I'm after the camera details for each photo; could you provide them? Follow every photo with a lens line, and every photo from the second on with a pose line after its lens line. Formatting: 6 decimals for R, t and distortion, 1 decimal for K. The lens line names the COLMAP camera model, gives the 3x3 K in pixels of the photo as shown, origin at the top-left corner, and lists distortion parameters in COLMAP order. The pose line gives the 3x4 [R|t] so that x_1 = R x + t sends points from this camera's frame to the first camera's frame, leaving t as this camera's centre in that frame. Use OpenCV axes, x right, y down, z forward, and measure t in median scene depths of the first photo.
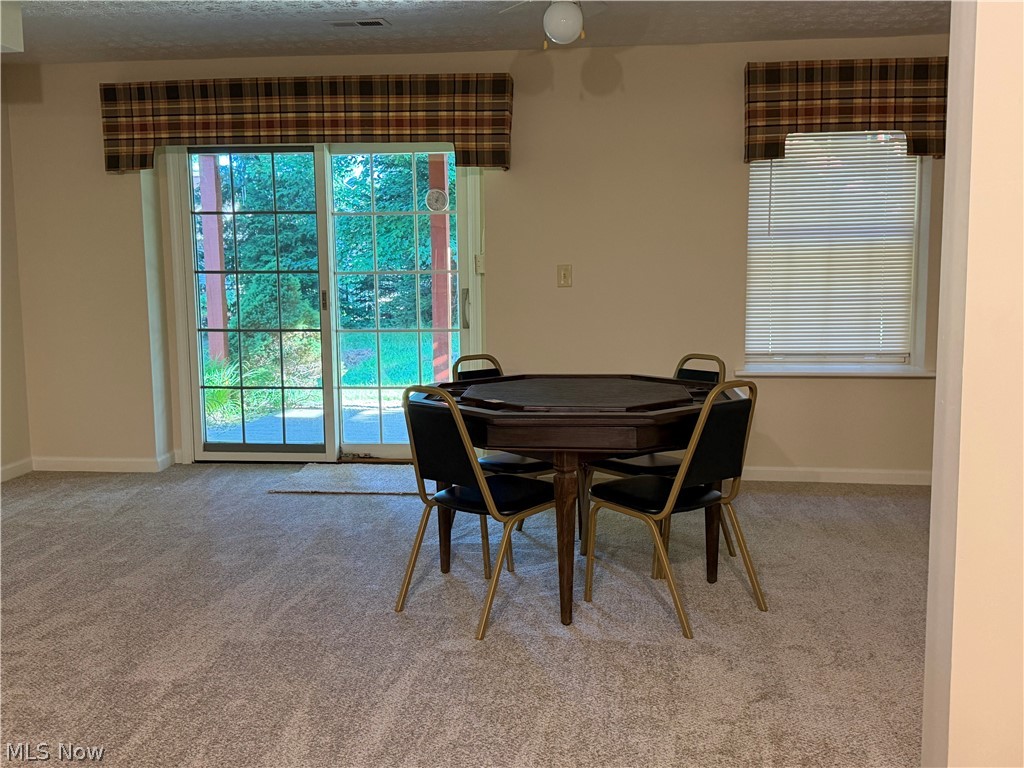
lens RADIAL K [[1024.4, 0, 512.0], [0, 1024.4, 384.0], [0, 0, 1]] dist [0.113018, -0.000928]
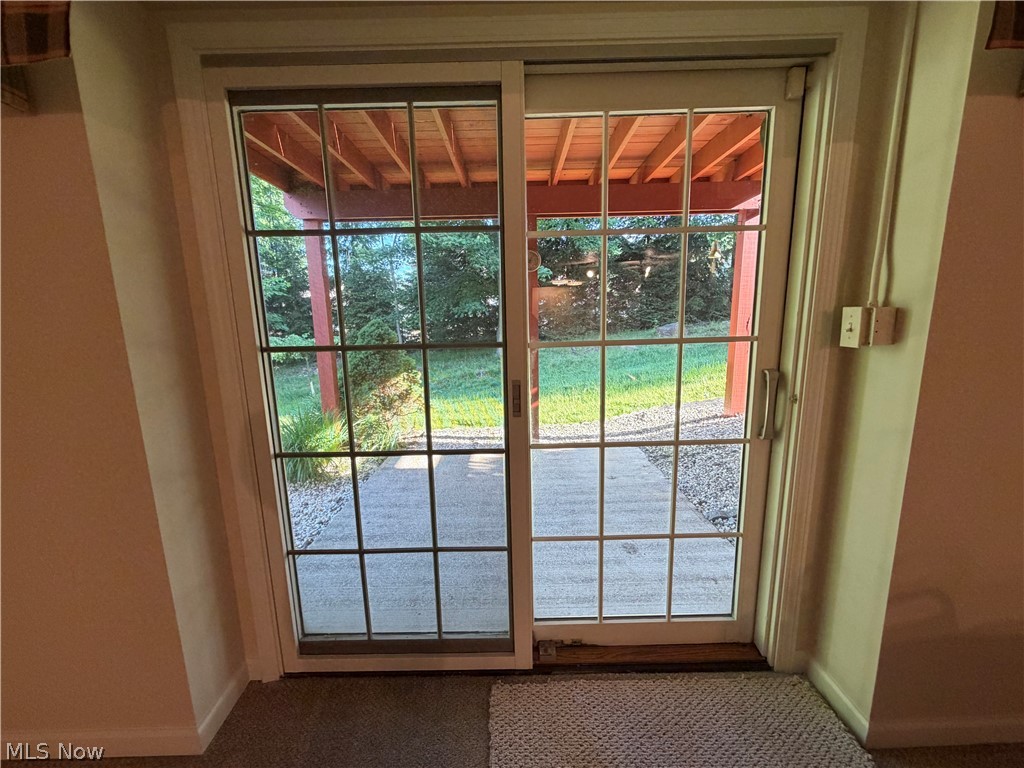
lens RADIAL K [[405.2, 0, 512.0], [0, 405.2, 384.0], [0, 0, 1]] dist [-0.000595, -0.000013]
pose [[0.991439, -0.031746, 0.126656, -0.206260], [0.025178, 0.998270, 0.053126, -0.097737], [-0.128124, -0.049482, 0.990523, 0.778623]]
